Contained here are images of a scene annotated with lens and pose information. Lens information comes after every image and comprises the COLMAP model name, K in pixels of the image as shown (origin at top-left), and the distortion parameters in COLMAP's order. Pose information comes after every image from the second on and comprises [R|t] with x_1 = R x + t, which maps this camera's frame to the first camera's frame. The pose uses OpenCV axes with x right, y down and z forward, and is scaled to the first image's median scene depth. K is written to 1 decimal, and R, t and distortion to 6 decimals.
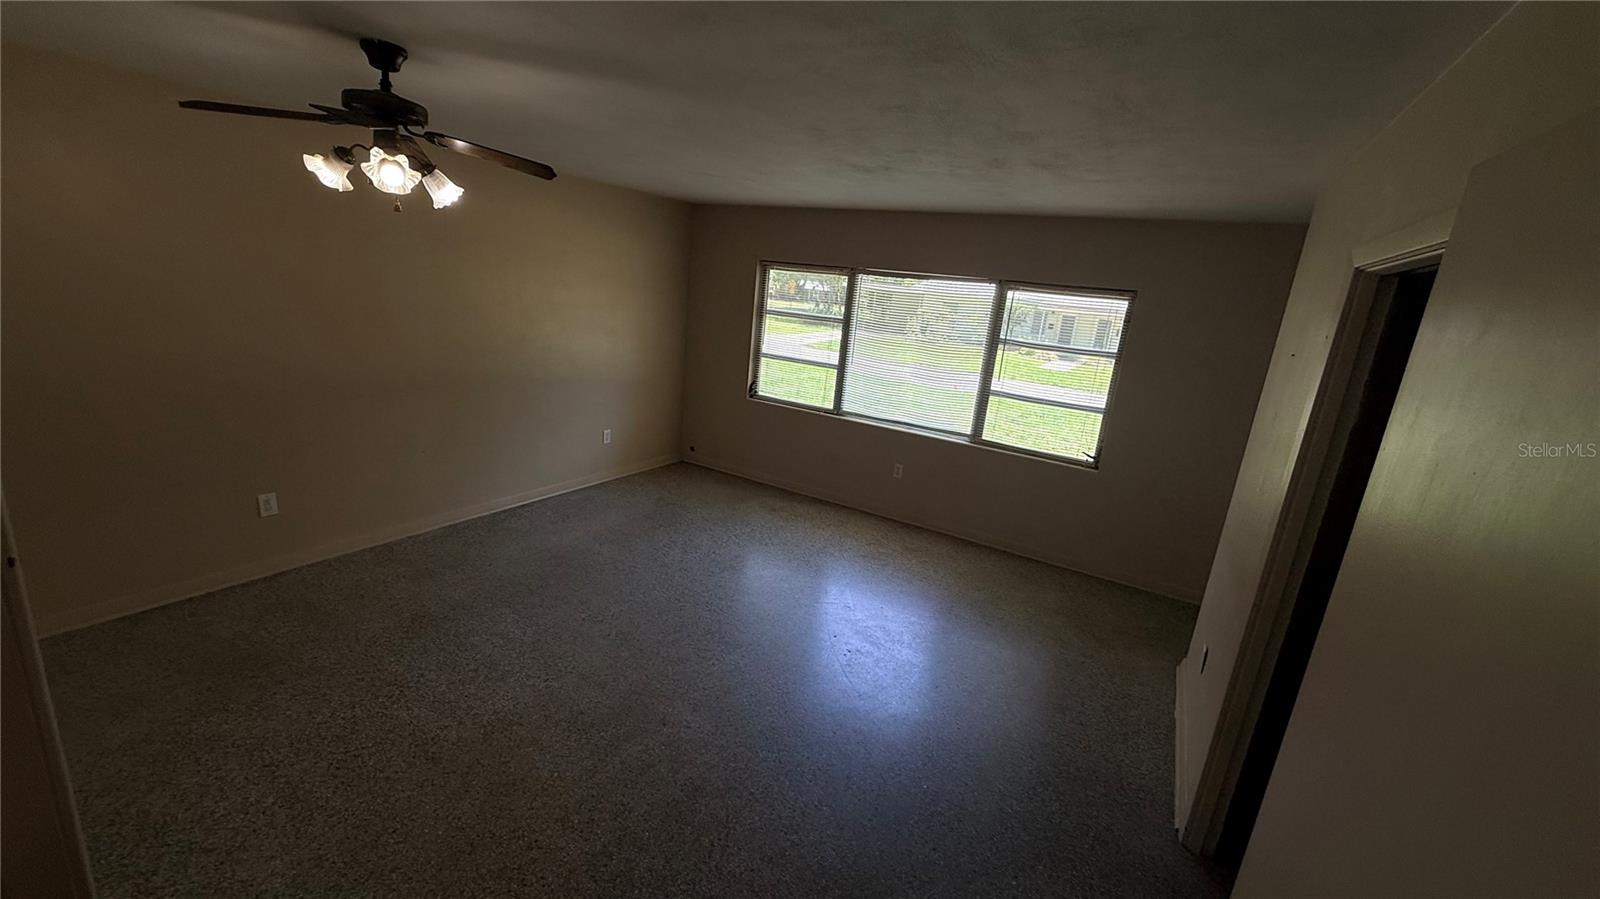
lens RADIAL K [[641.8, 0, 795.7], [0, 641.8, 451.7], [0, 0, 1]] dist [-0.001862, -0.000005]
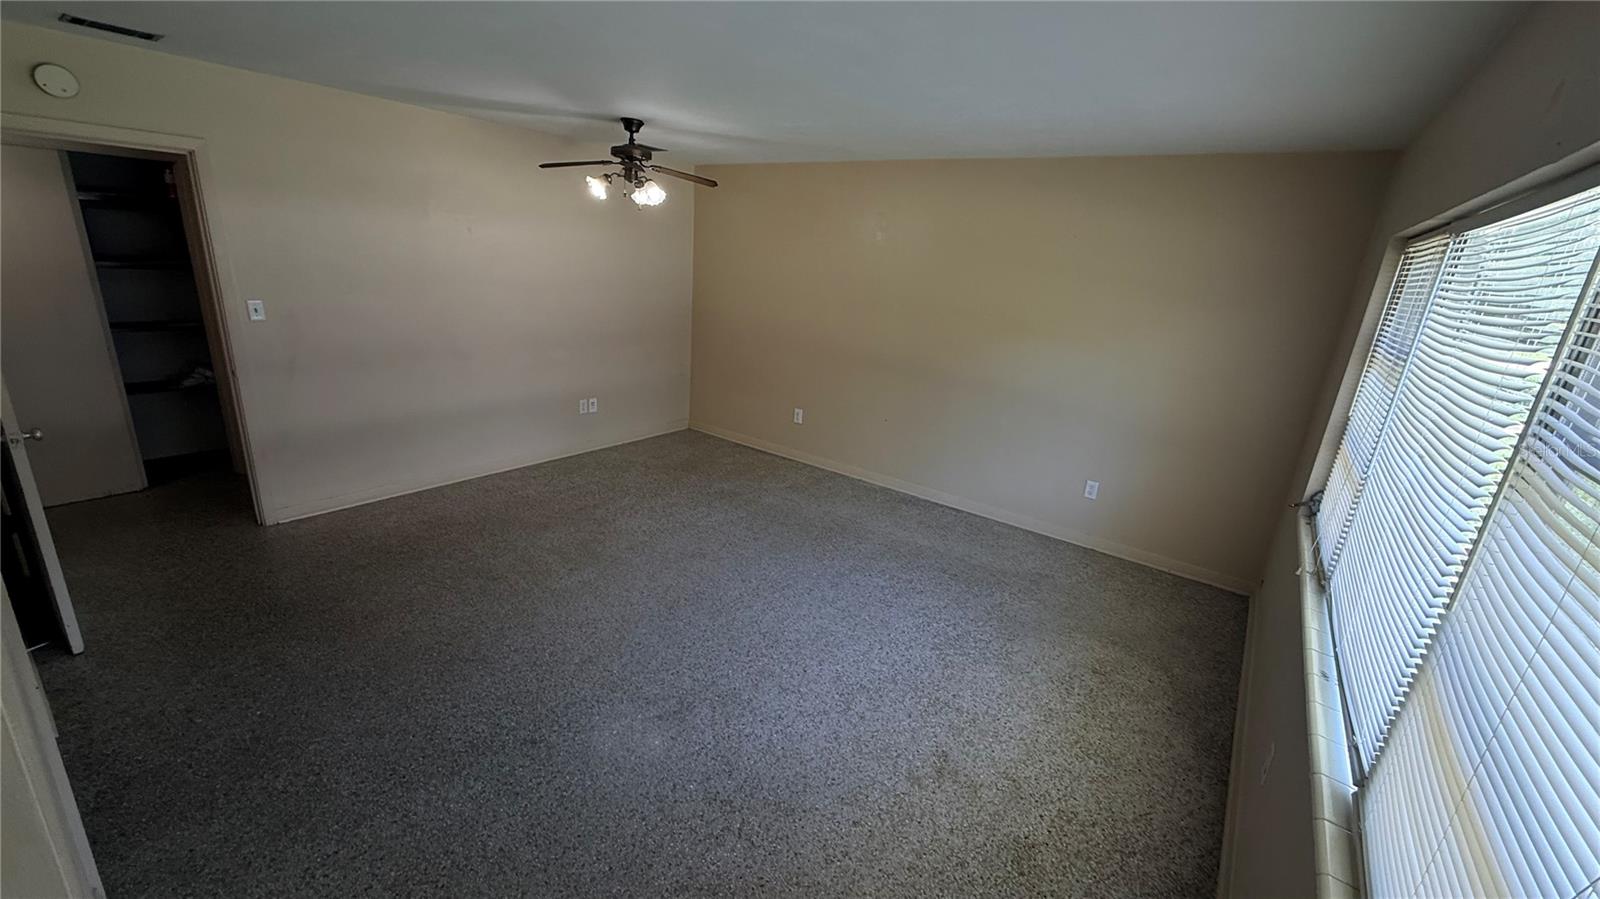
lens RADIAL K [[641.8, 0, 795.7], [0, 641.8, 451.7], [0, 0, 1]] dist [-0.001862, -0.000005]
pose [[-0.097234, 0.198553, -0.975255, 0.665412], [-0.330795, 0.917743, 0.219824, -0.162651], [0.938680, 0.343984, -0.023556, 0.929903]]
